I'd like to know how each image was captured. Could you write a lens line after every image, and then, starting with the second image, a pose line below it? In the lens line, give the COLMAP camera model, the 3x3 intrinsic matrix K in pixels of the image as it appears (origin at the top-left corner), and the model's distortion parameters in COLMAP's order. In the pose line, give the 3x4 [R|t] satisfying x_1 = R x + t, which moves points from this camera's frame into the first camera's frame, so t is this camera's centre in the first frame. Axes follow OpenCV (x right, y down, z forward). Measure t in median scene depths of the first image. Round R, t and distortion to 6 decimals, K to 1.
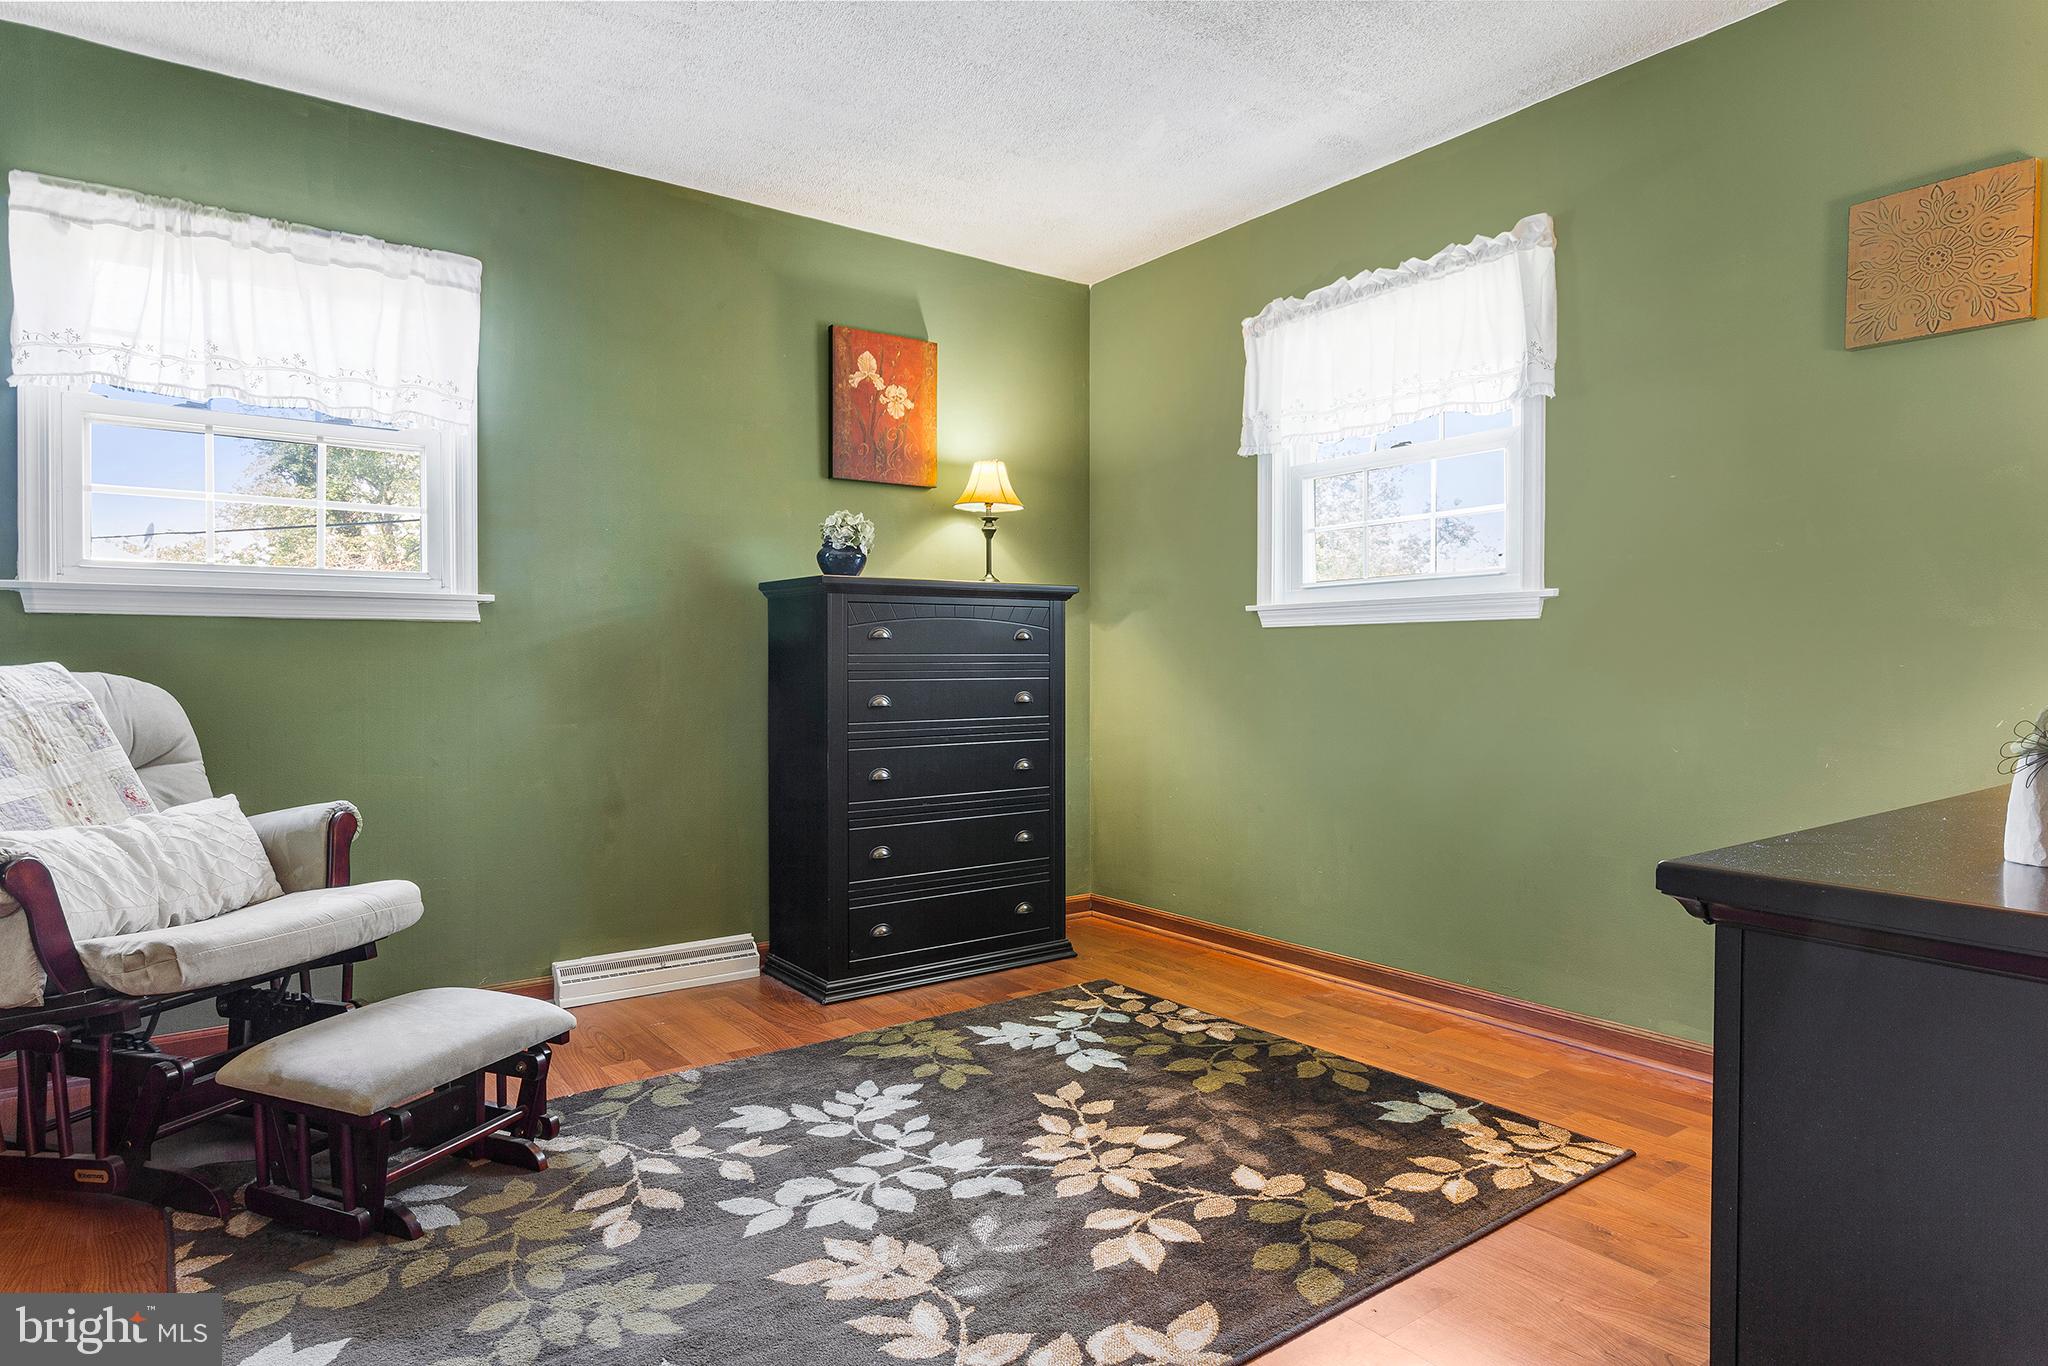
lens RADIAL K [[1184.7, 0, 1010.6], [0, 1184.7, 670.3], [0, 0, 1]] dist [-0.005779, 0.006055]
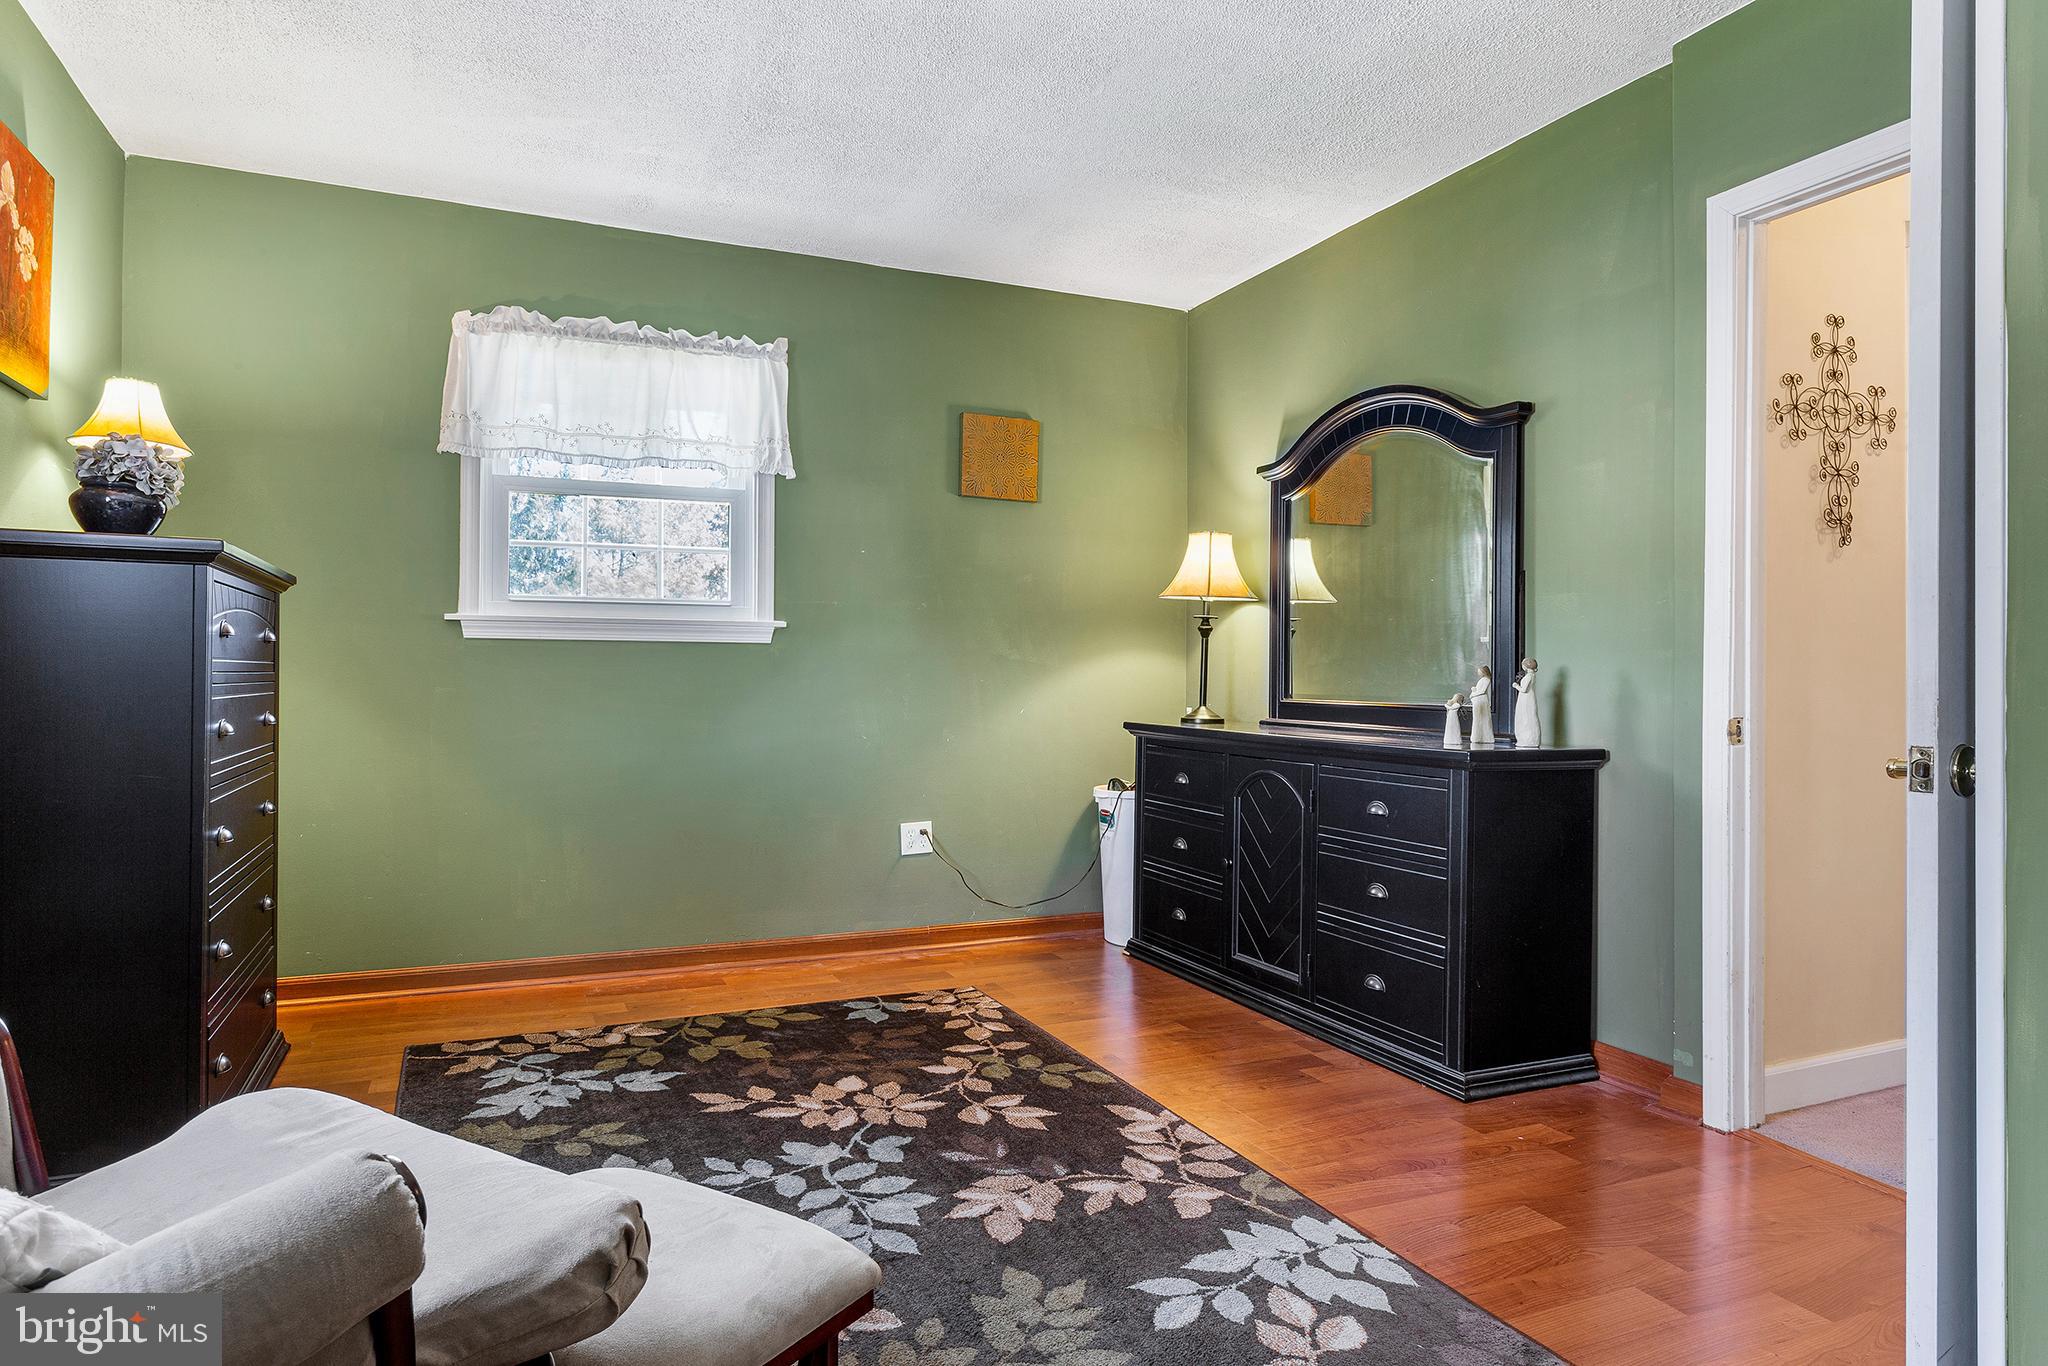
lens RADIAL K [[1184.7, 0, 1005.0], [0, 1184.7, 665.1], [0, 0, 1]] dist [-0.005779, 0.006055]
pose [[0.212431, 0.015549, 0.977052, -0.850949], [0.000329, 0.999872, -0.015984, 0.001776], [-0.977176, 0.003717, 0.212399, 0.515618]]
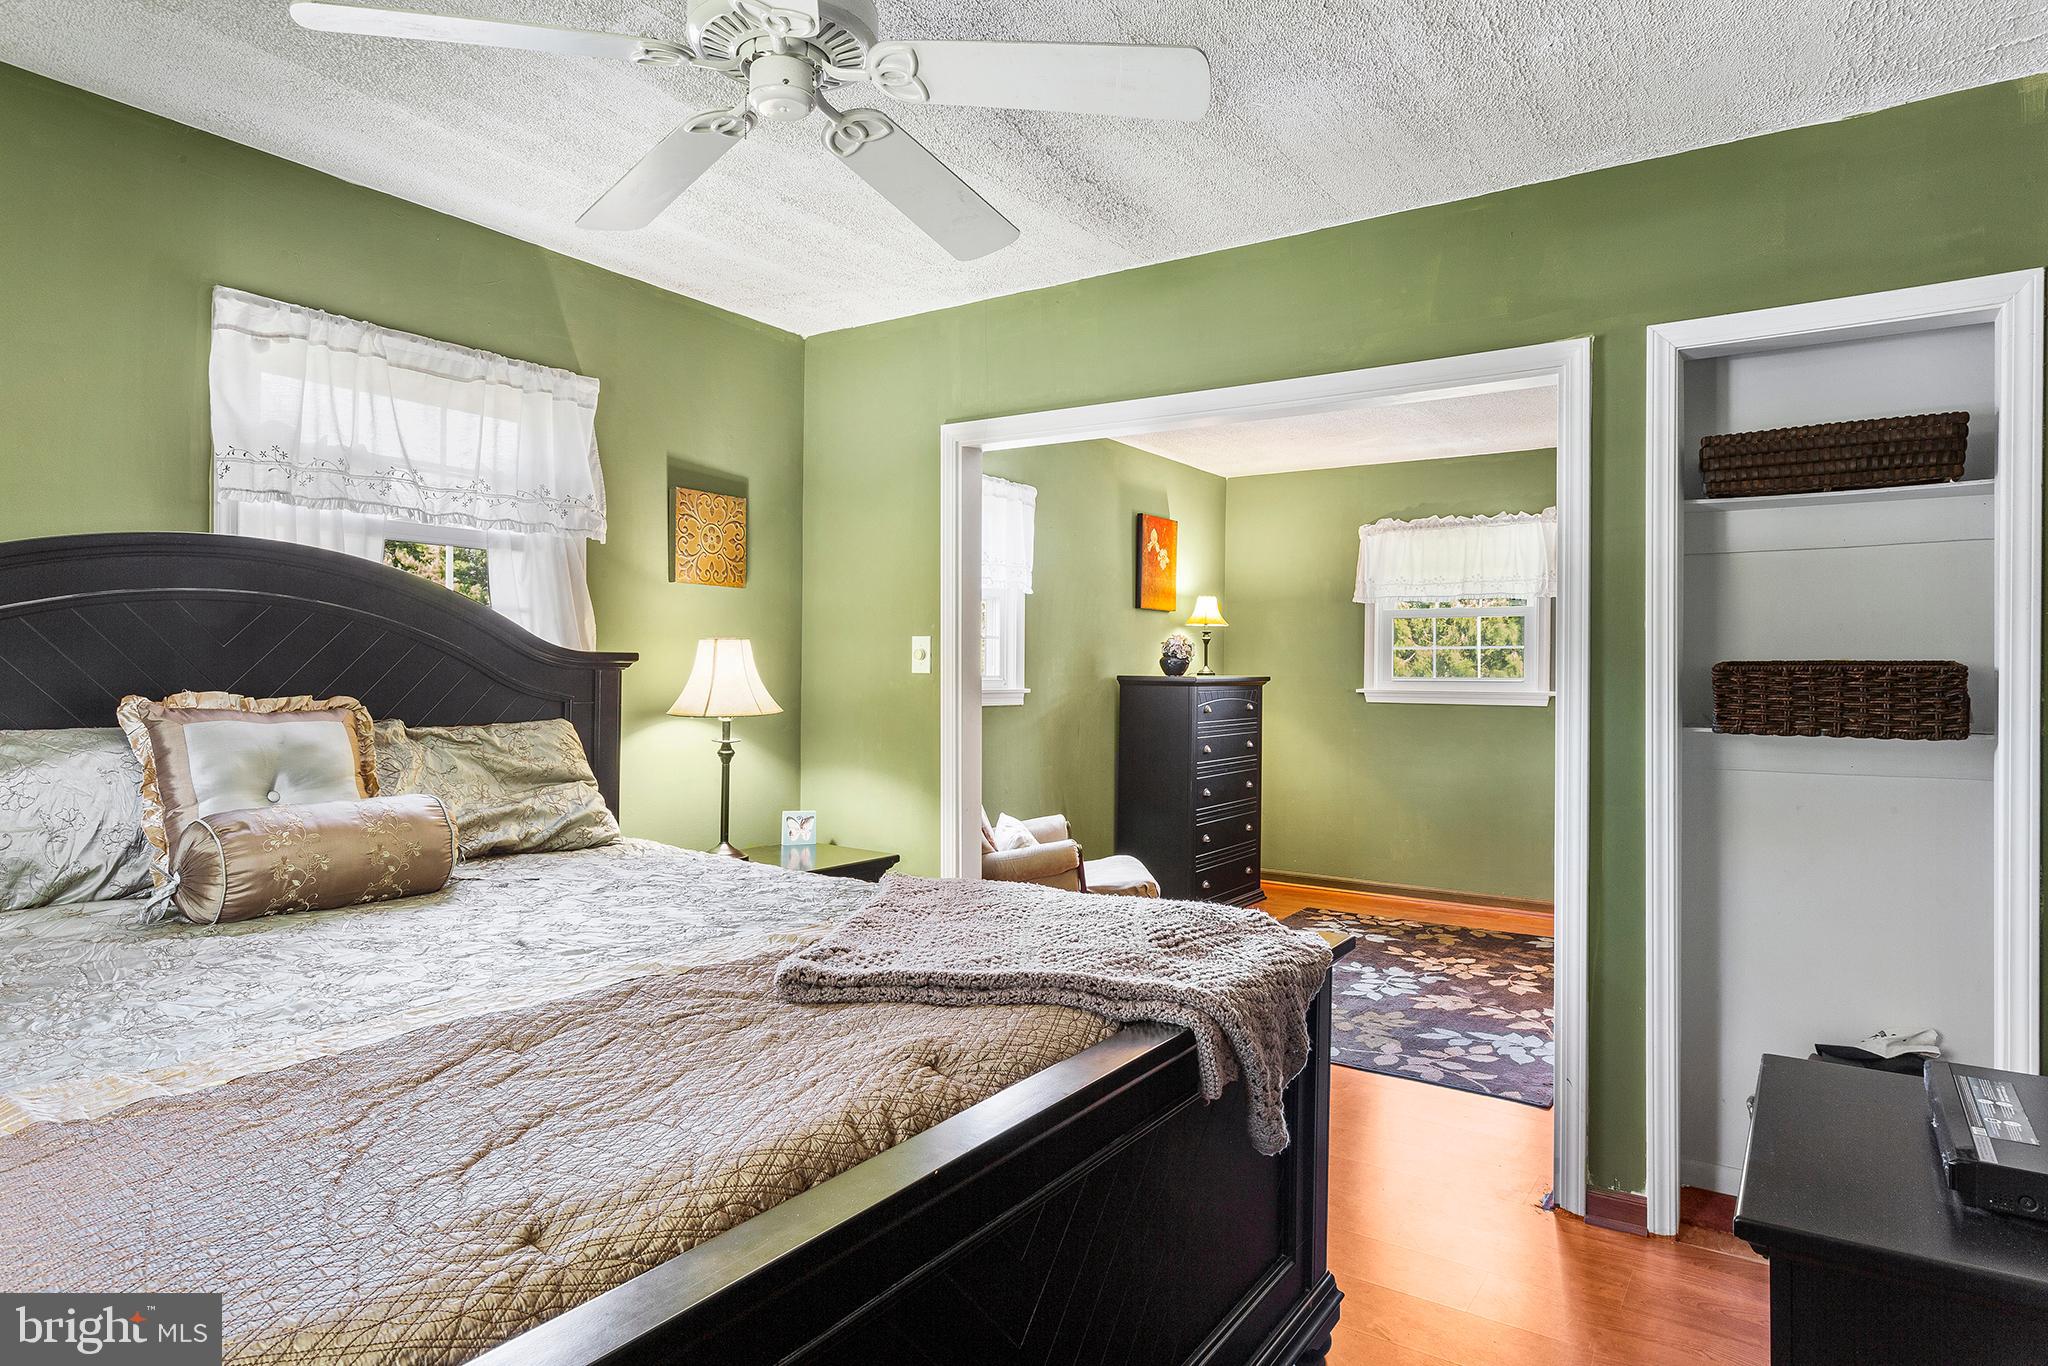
lens RADIAL K [[1184.7, 0, 1027.7], [0, 1184.7, 677.3], [0, 0, 1]] dist [-0.005779, 0.006055]
pose [[0.940063, 0.009090, 0.340881, -1.162289], [-0.008755, 0.999958, -0.002521, -0.087697], [-0.340890, -0.000615, 0.940103, -0.635540]]
